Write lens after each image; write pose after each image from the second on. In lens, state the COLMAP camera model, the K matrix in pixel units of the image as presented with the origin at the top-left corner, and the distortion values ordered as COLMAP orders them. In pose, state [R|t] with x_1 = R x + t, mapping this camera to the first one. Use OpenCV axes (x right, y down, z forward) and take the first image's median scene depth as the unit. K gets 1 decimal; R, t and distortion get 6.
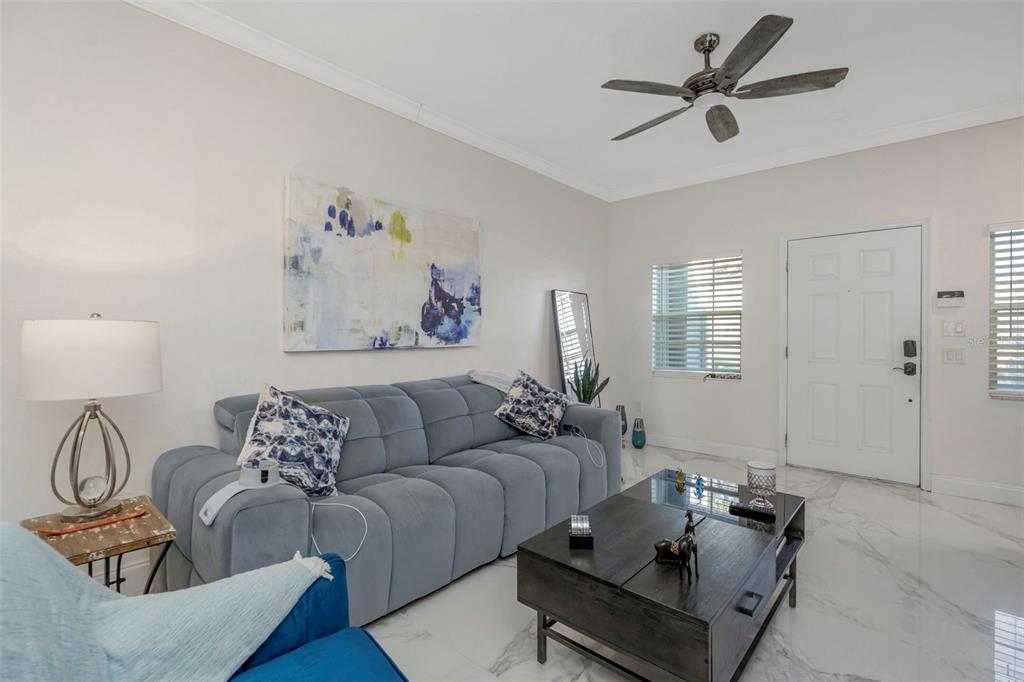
lens RADIAL K [[463.1, 0, 516.6], [0, 463.1, 335.5], [0, 0, 1]] dist [-0.002165, -0.000612]
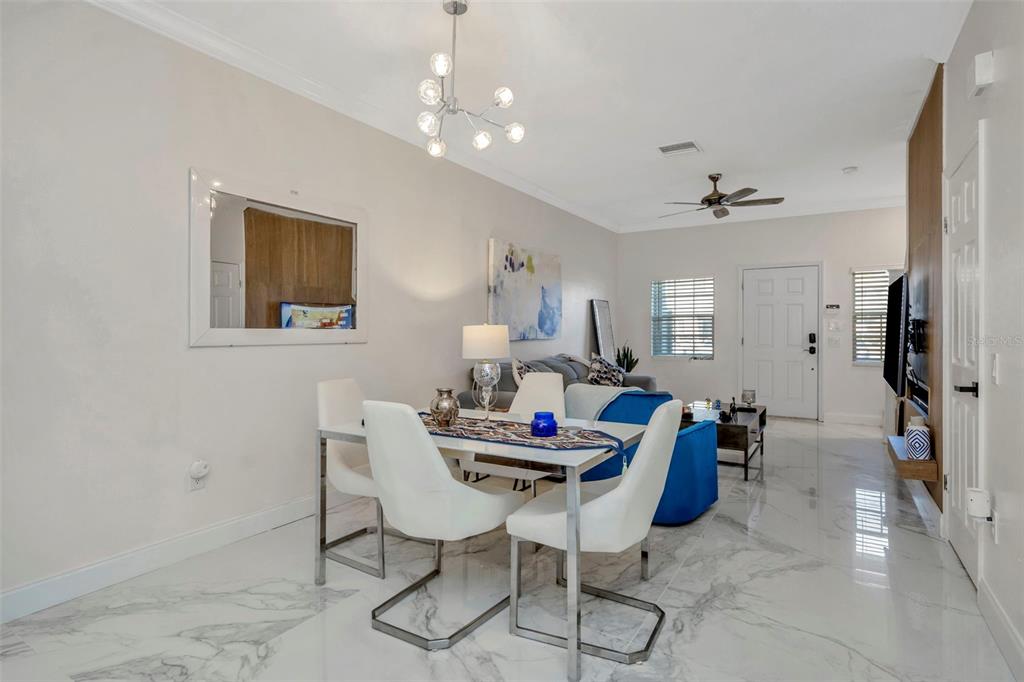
lens RADIAL K [[517.2, 0, 514.2], [0, 517.2, 334.6], [0, 0, 1]] dist [0.000339, 0.000122]
pose [[0.985834, -0.004551, 0.167664, -0.583667], [0.003850, 0.999982, 0.004506, 0.002428], [-0.167682, -0.003797, 0.985834, -0.735461]]
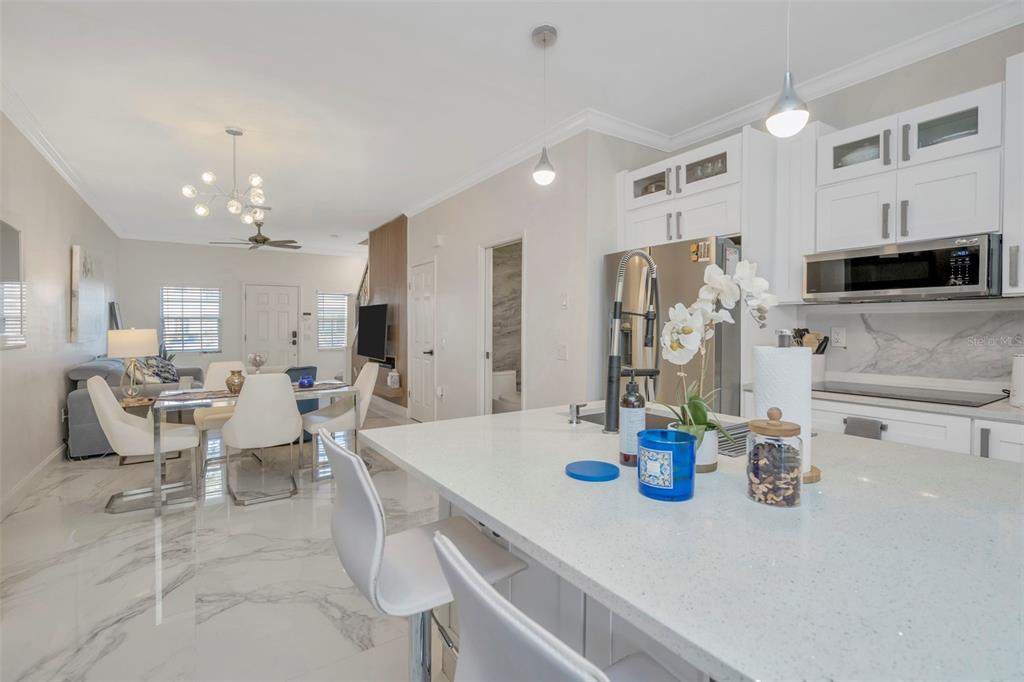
lens RADIAL K [[474.9, 0, 498.2], [0, 474.9, 334.9], [0, 0, 1]] dist [0.002054, -0.000340]
pose [[0.290058, -0.022244, 0.956750, -1.425167], [0.007053, 0.999752, 0.021106, -0.018294], [-0.956983, 0.000626, 0.290143, -0.893648]]
